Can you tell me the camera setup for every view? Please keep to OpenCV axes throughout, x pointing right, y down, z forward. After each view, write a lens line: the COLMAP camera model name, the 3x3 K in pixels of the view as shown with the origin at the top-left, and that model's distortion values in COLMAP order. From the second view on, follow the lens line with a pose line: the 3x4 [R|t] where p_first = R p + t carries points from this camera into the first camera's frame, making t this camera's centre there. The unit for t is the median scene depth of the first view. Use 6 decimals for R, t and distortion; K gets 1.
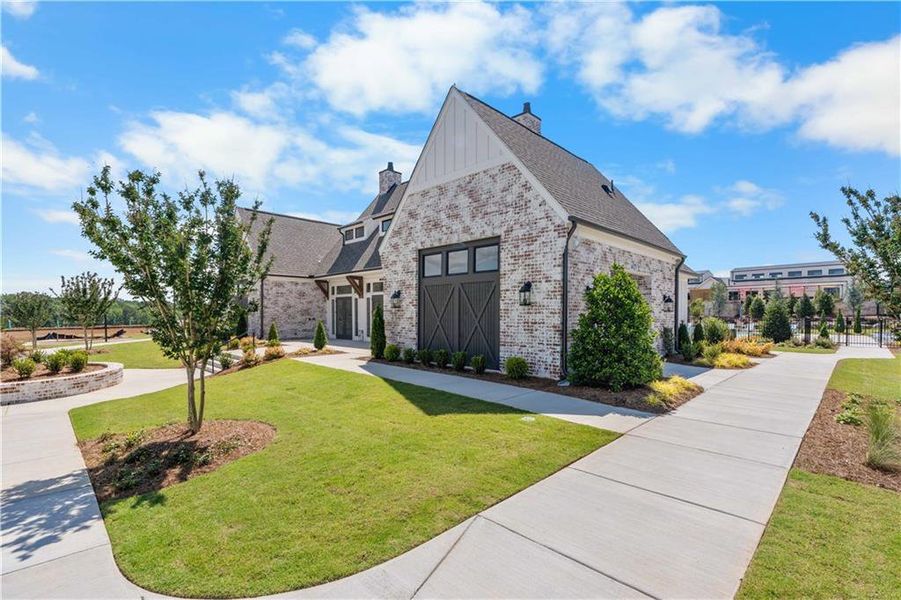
lens RADIAL K [[411.9, 0, 446.7], [0, 411.9, 319.7], [0, 0, 1]] dist [0.000167, 0.000169]
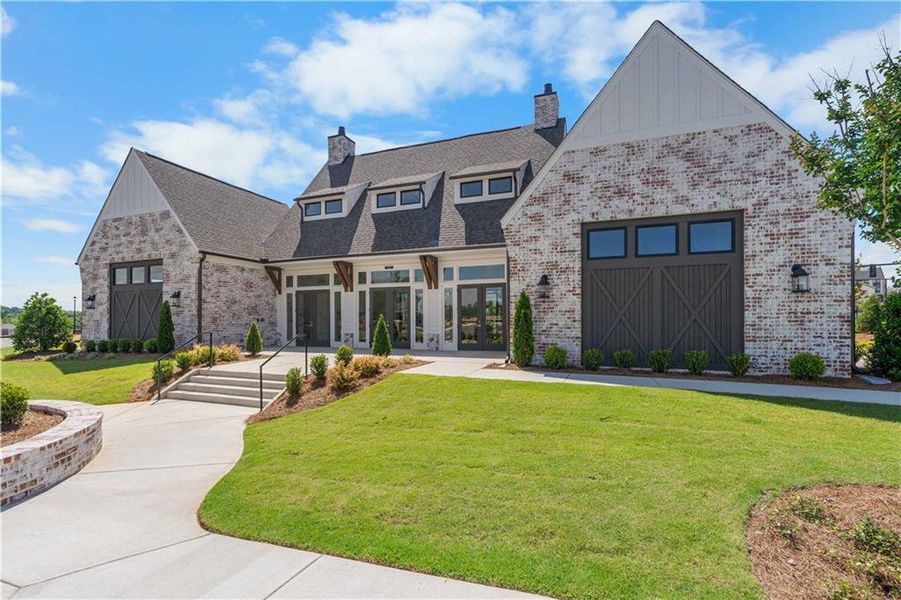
lens RADIAL K [[411.9, 0, 446.7], [0, 411.9, 319.7], [0, 0, 1]] dist [0.000167, 0.000169]
pose [[0.909842, -0.001565, 0.414953, -0.596603], [0.008388, 0.999858, -0.014622, 0.020404], [-0.414871, 0.016785, 0.909726, 0.387093]]
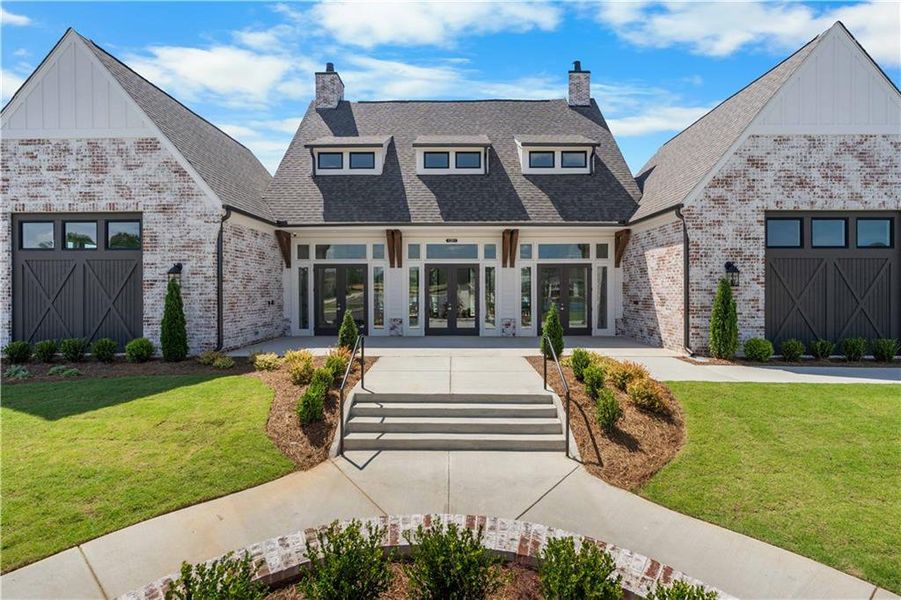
lens RADIAL K [[420.9, 0, 450.5], [0, 420.9, 300.0], [0, 0, 1]] dist [0.000941, 0.000069]
pose [[0.704230, -0.000676, 0.709972, -0.988082], [0.009194, 0.999924, -0.008167, -0.003197], [-0.709913, 0.012278, 0.704183, 0.829524]]
